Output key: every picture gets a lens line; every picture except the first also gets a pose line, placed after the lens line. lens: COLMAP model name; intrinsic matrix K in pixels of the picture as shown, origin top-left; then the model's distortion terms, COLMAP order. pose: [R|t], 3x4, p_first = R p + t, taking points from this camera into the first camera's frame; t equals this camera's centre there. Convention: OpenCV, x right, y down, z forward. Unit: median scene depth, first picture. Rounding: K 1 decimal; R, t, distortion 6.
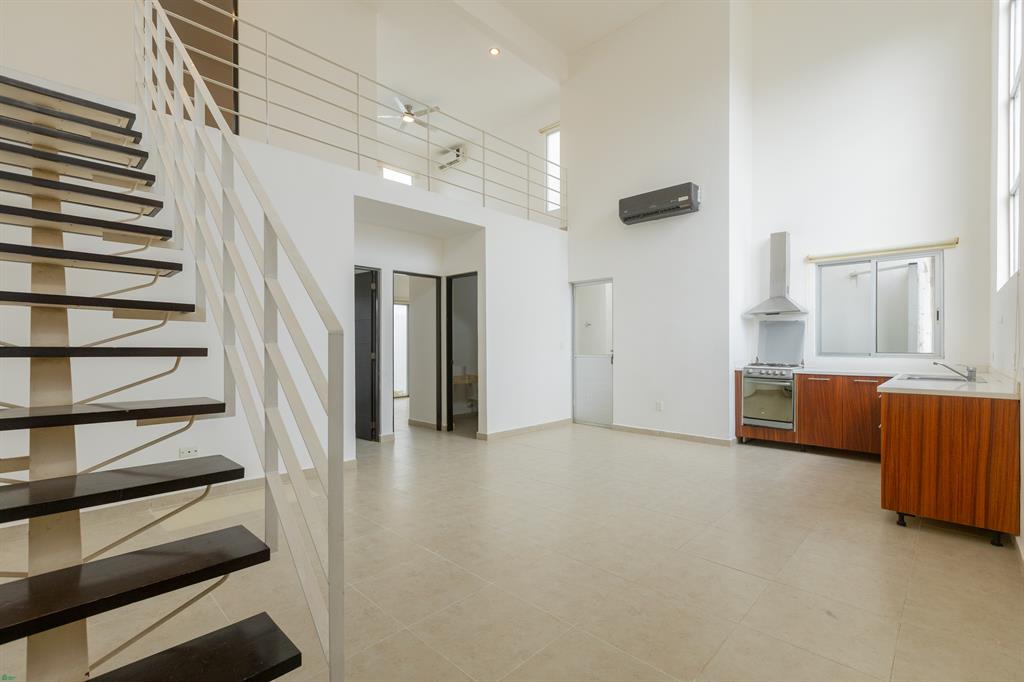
lens RADIAL K [[452.5, 0, 533.5], [0, 452.5, 347.0], [0, 0, 1]] dist [0.001260, 0.000454]
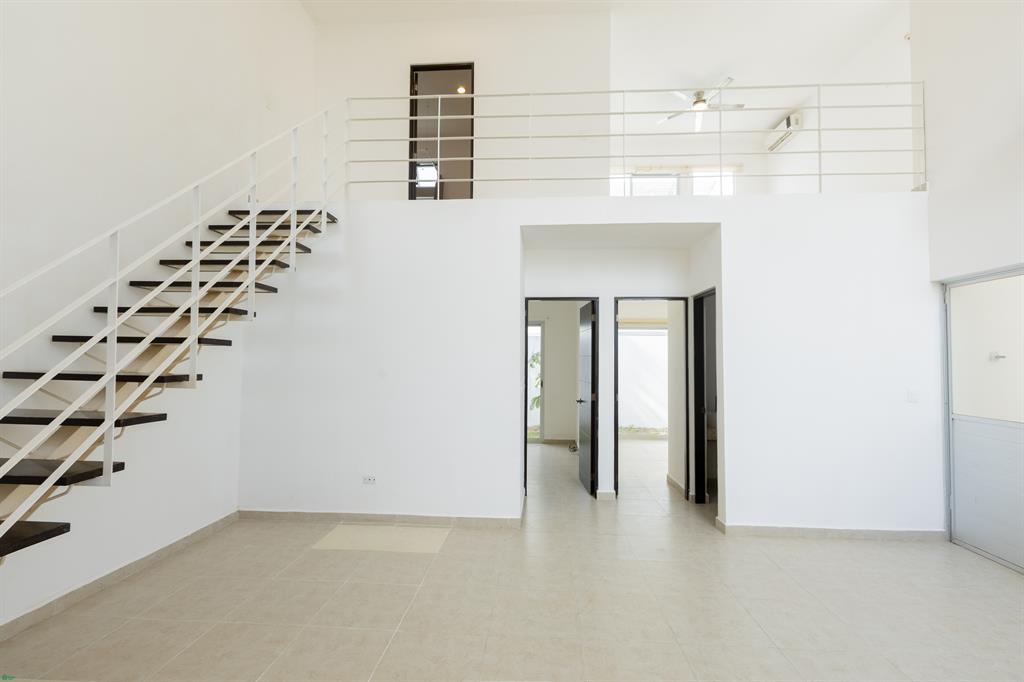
lens RADIAL K [[452.5, 0, 533.5], [0, 452.5, 347.0], [0, 0, 1]] dist [0.001260, 0.000454]
pose [[0.630308, -0.022203, -0.776028, 0.199562], [-0.014626, 0.999074, -0.040464, -0.033117], [0.776207, 0.036855, 0.629400, 0.275127]]
